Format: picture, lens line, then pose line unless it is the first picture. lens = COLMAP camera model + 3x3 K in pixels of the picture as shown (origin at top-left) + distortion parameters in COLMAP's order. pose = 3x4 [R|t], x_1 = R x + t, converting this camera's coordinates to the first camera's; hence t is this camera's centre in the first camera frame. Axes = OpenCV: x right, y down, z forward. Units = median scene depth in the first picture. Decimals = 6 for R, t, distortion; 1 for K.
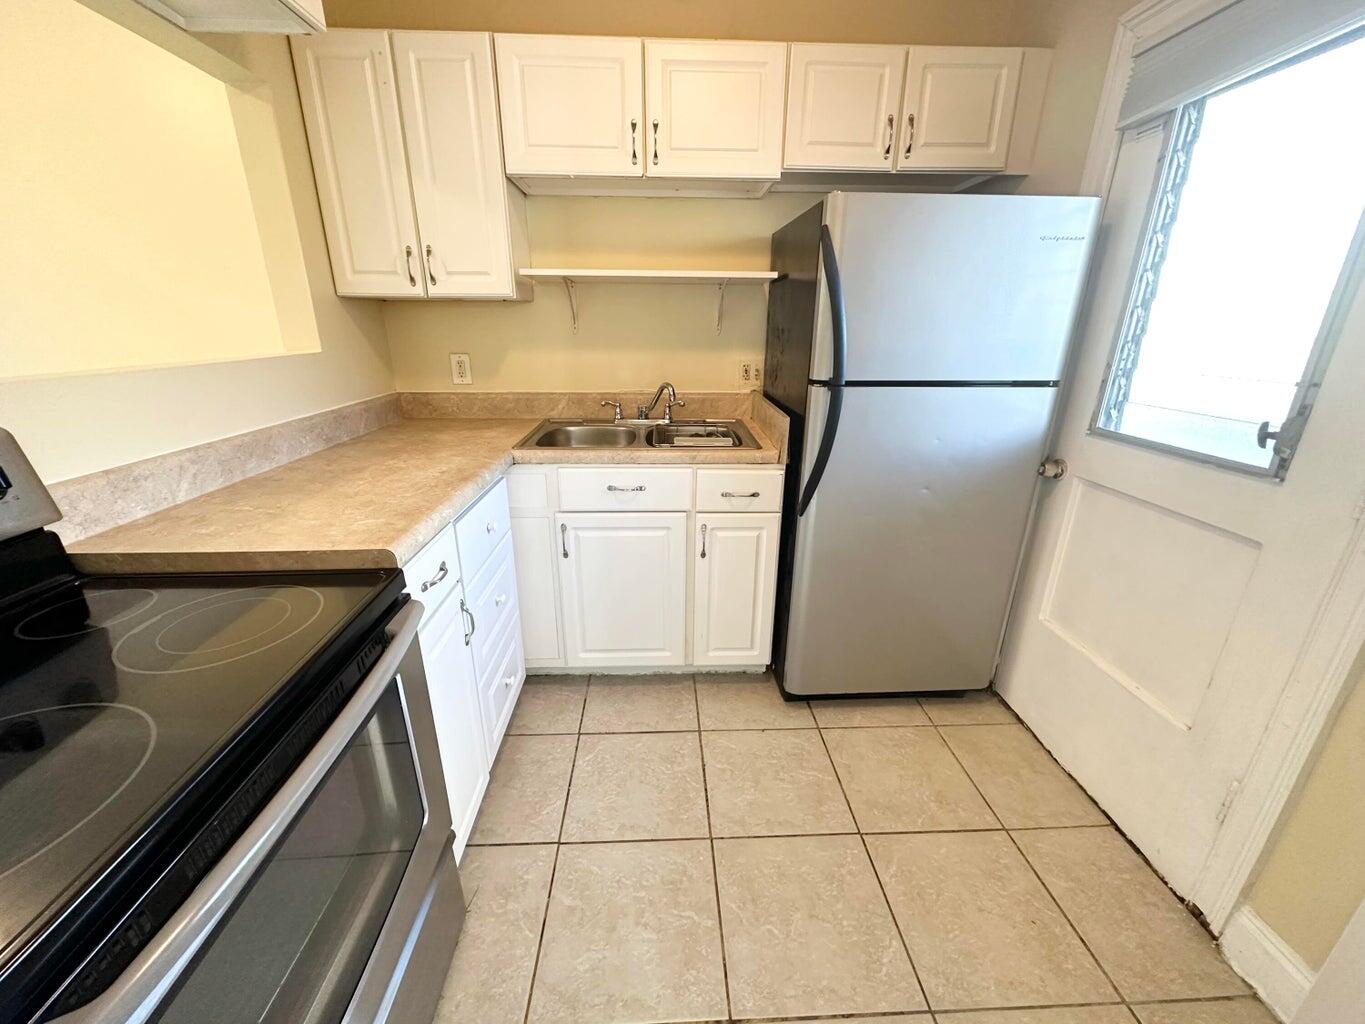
lens RADIAL K [[541.0, 0, 681.5], [0, 541.0, 512.5], [0, 0, 1]] dist [-0.000551, 0.000684]
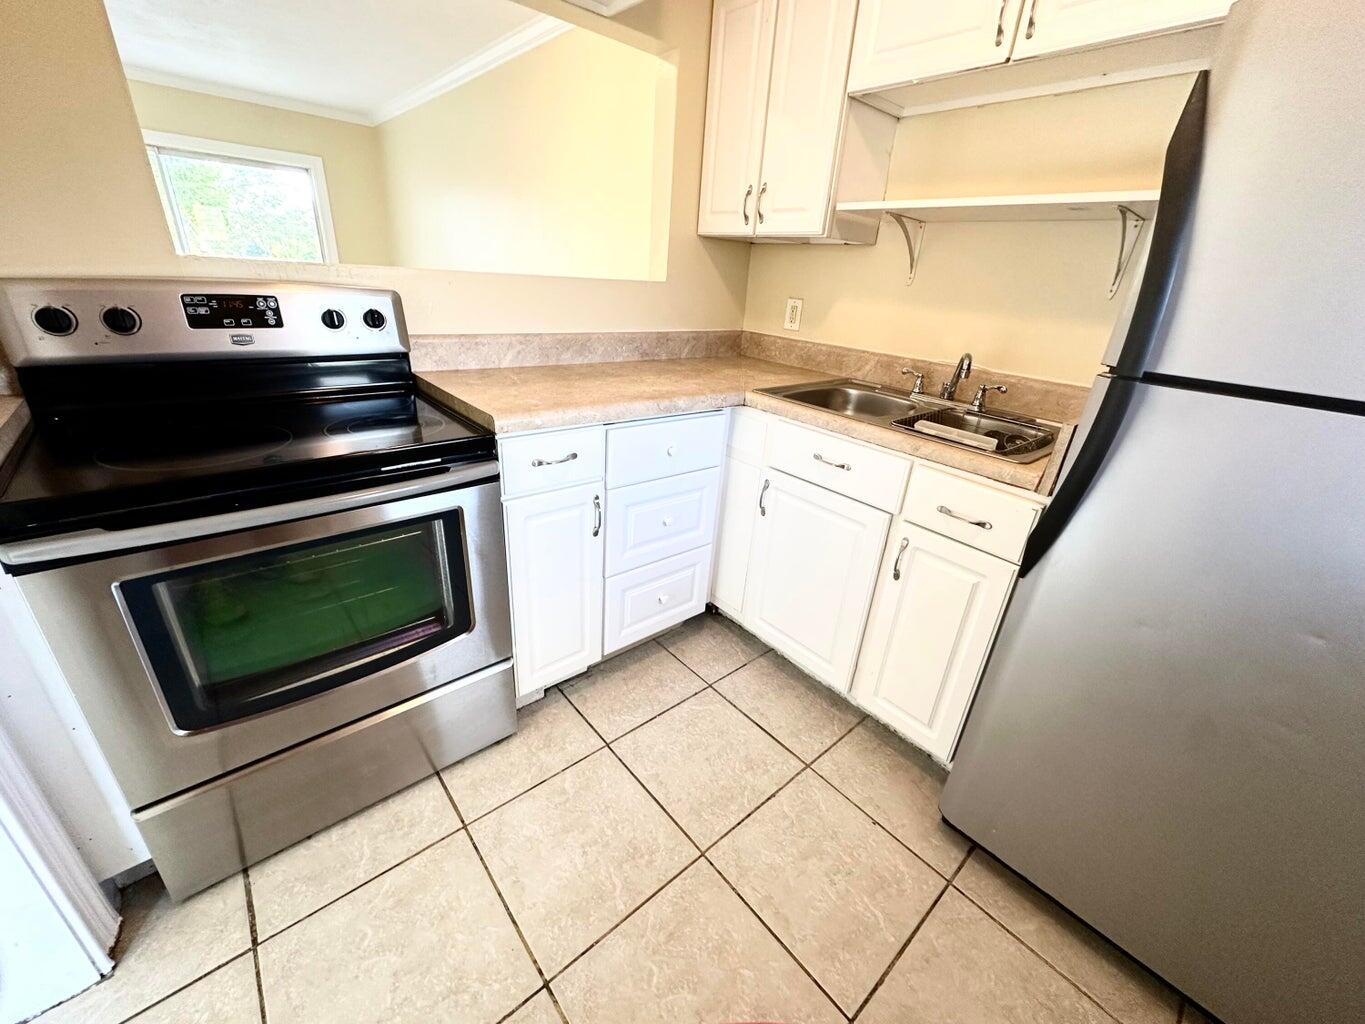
lens RADIAL K [[541.0, 0, 682.7], [0, 541.0, 511.4], [0, 0, 1]] dist [-0.000551, 0.000684]
pose [[0.622604, 0.349005, -0.700400, 0.369046], [-0.319308, 0.930439, 0.179791, -0.049629], [0.714428, 0.111704, 0.690735, 0.250597]]
